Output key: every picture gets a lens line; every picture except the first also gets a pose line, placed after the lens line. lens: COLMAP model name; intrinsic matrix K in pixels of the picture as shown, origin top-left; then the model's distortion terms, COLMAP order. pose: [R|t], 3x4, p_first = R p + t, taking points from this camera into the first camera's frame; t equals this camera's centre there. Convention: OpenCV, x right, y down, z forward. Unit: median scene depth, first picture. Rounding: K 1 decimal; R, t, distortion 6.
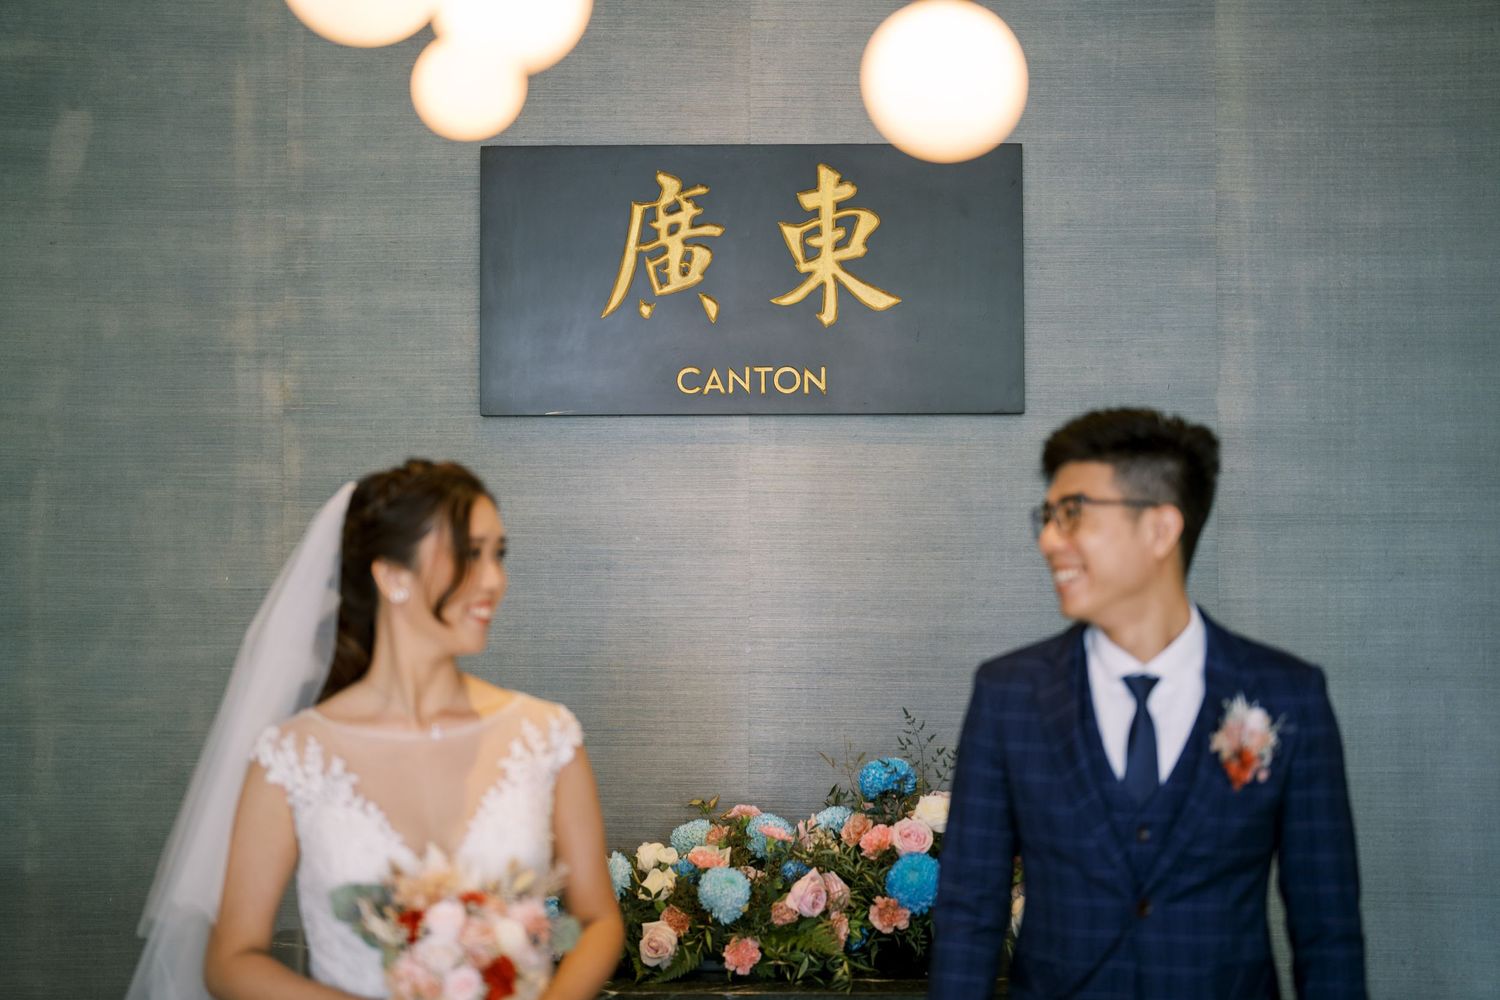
lens RADIAL K [[2090.6, 0, 750.2], [0, 2090.6, 471.4], [0, 0, 1]] dist [-0.012280, 0.736286]
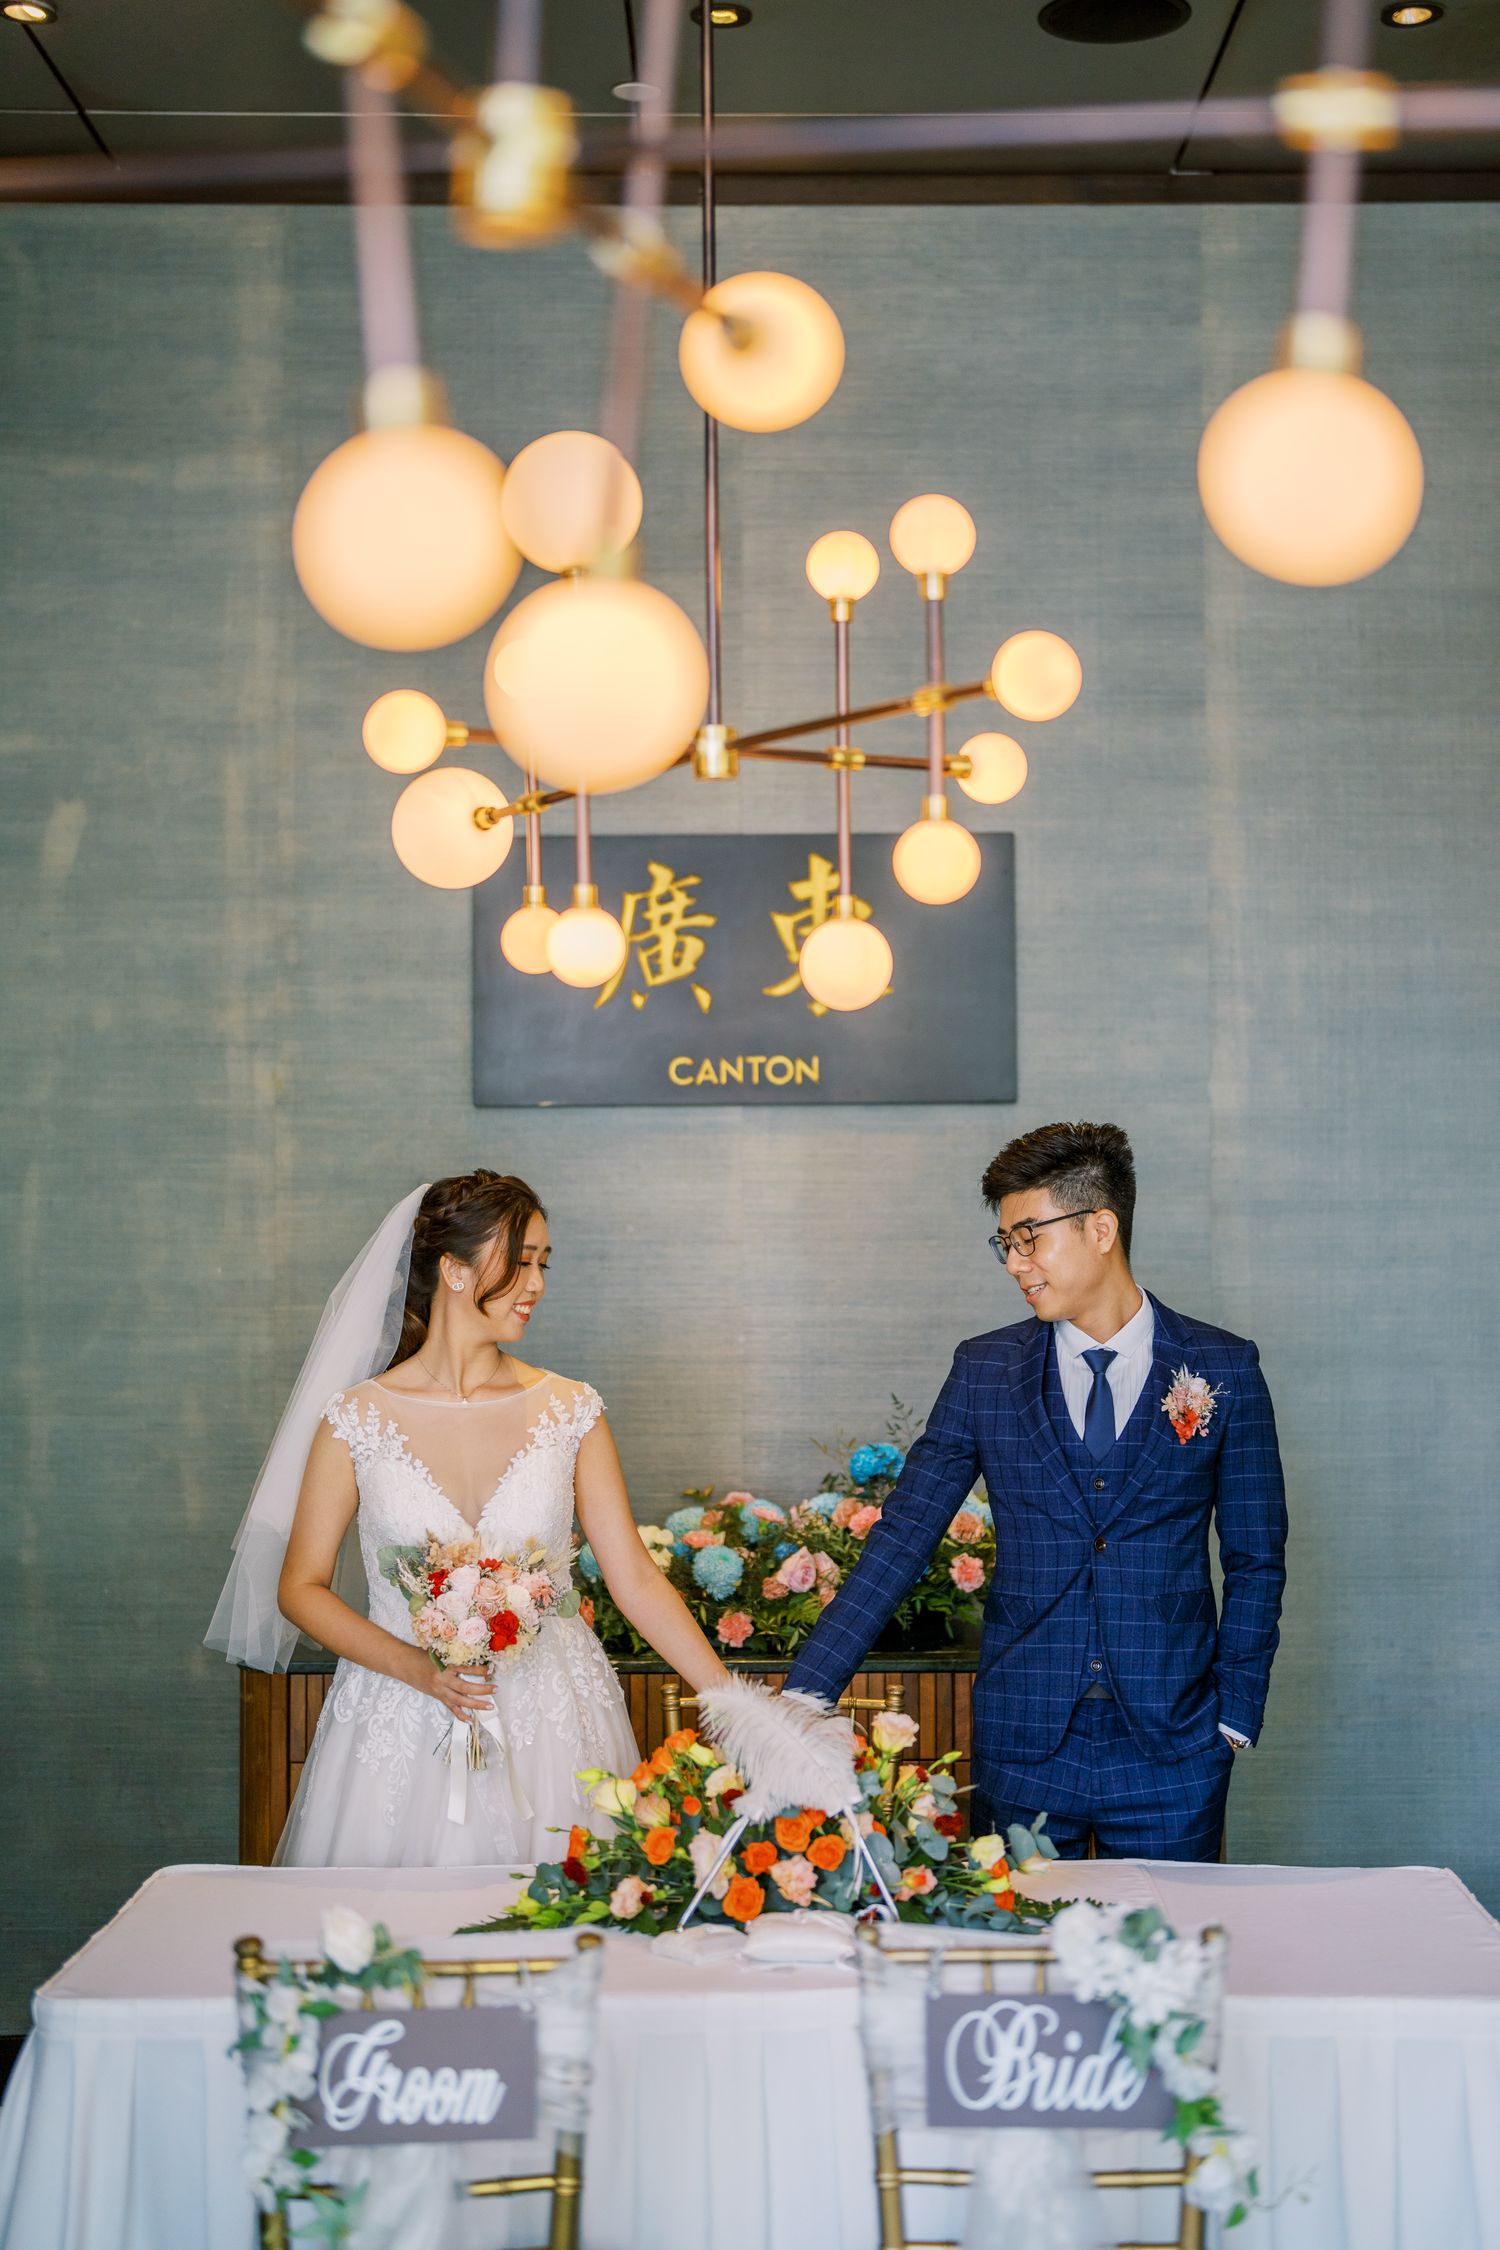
lens RADIAL K [[3302.9, 0, 786.1], [0, 3302.9, 1050.6], [0, 0, 1]] dist [0.038826, 0.064627]
pose [[0.999985, -0.003901, 0.003722, 0.014763], [0.003951, 0.999899, -0.013629, -0.031143], [-0.003668, 0.013644, 0.999900, -0.582064]]
